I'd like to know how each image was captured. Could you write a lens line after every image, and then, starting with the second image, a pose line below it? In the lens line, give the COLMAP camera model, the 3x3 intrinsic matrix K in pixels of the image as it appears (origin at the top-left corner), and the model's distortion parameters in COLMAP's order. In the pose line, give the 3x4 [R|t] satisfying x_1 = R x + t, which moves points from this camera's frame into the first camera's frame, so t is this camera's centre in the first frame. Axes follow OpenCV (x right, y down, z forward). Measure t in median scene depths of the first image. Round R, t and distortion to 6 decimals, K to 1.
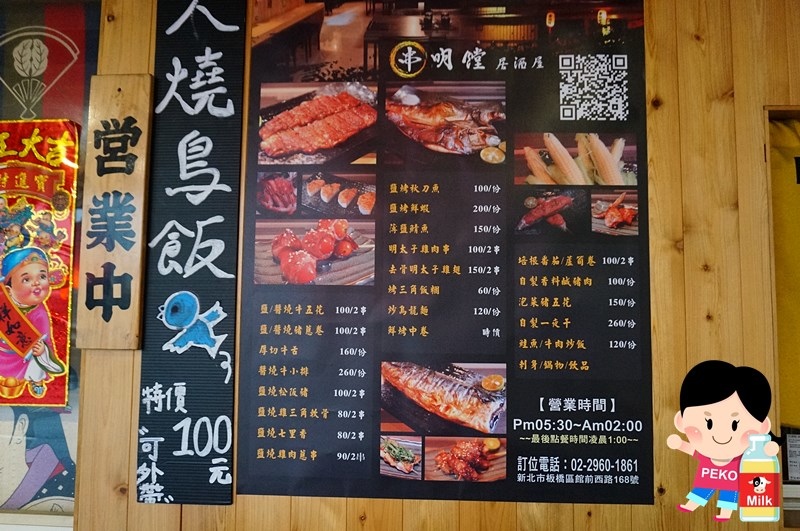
lens RADIAL K [[618.1, 0, 399.8], [0, 618.1, 266.2], [0, 0, 1]] dist [-0.025911, 0.001779]
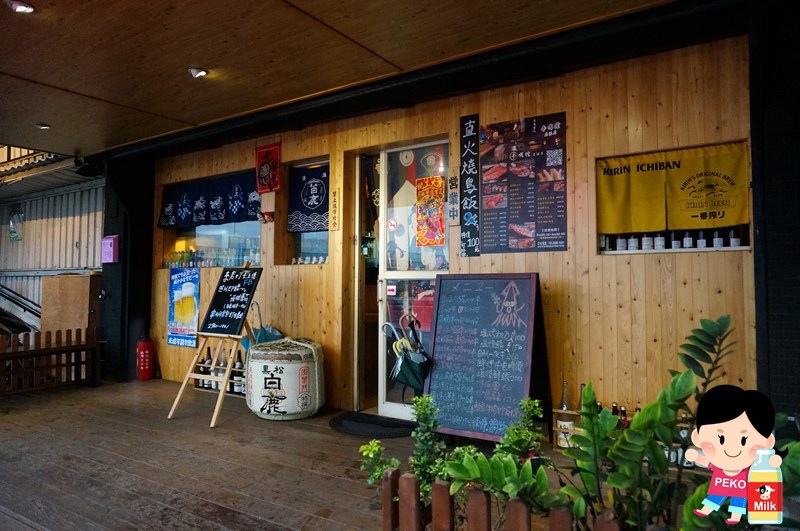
lens RADIAL K [[541.3, 0, 398.9], [0, 541.3, 264.2], [0, 0, 1]] dist [-0.003073, -0.000398]
pose [[0.866968, -0.029475, -0.497492, 1.234374], [0.047856, 0.998560, 0.024236, 0.312111], [0.496061, -0.044820, 0.867130, -2.866635]]
